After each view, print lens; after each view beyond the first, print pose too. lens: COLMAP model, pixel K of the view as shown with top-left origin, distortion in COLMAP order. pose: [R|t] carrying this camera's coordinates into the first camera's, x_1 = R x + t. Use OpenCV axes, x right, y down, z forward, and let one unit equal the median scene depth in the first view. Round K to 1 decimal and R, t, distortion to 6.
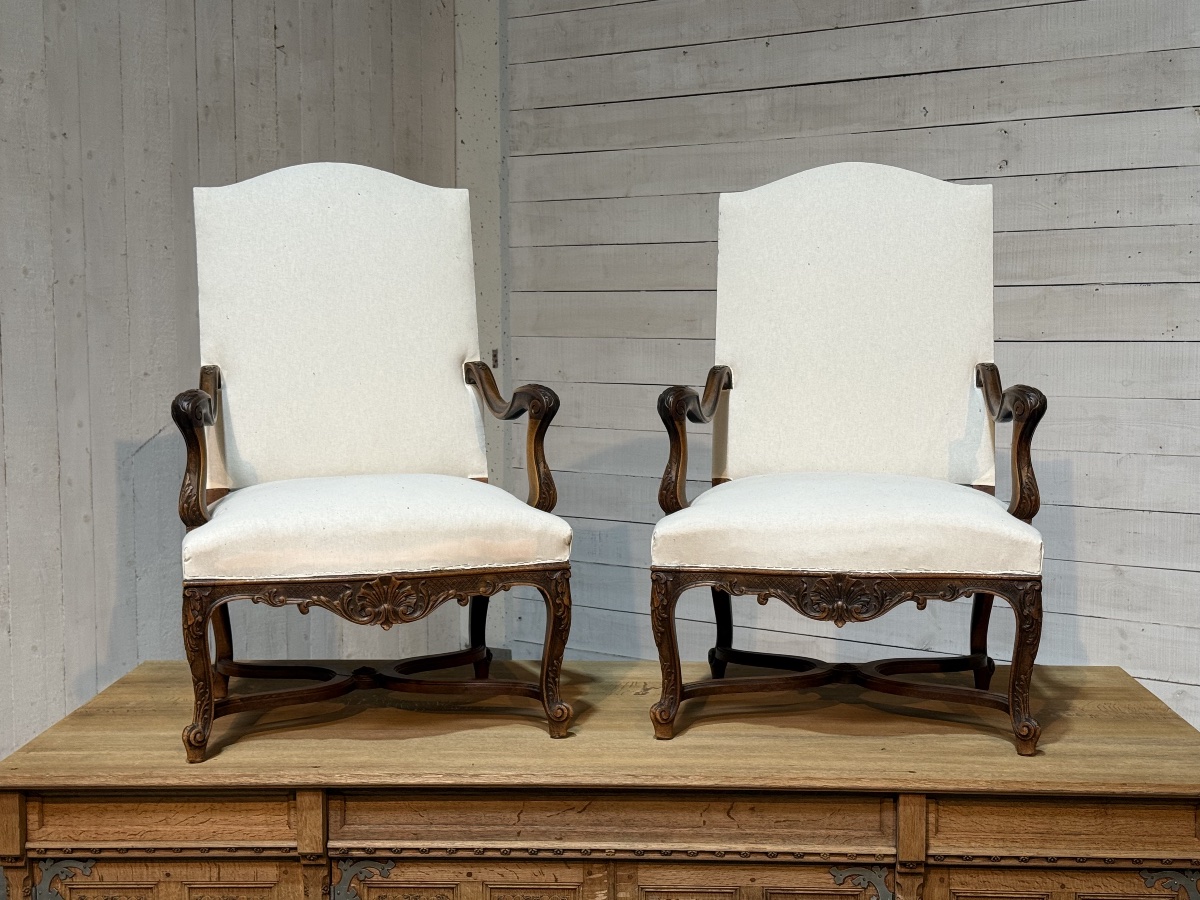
lens RADIAL K [[1764.7, 0, 600.0], [0, 1764.7, 450.0], [0, 0, 1]] dist [0.144325, -0.102307]
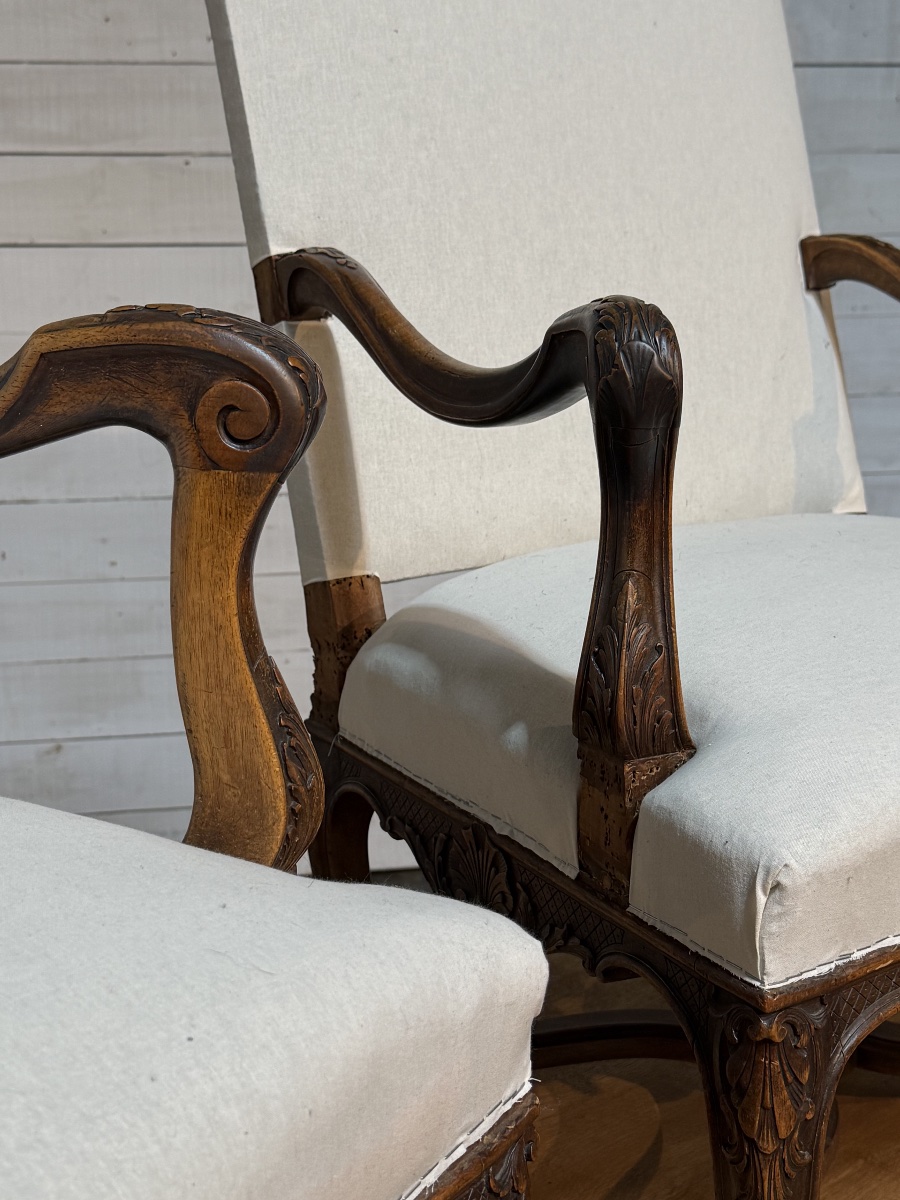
lens RADIAL K [[1606.8, 0, 449.7], [0, 1606.8, 634.3], [0, 0, 1]] dist [0.113000, 0.009269]
pose [[0.721643, -0.167249, 0.671758, -0.157691], [0.063453, 0.982272, 0.176393, -0.032627], [-0.689351, -0.084668, 0.719462, 0.872894]]
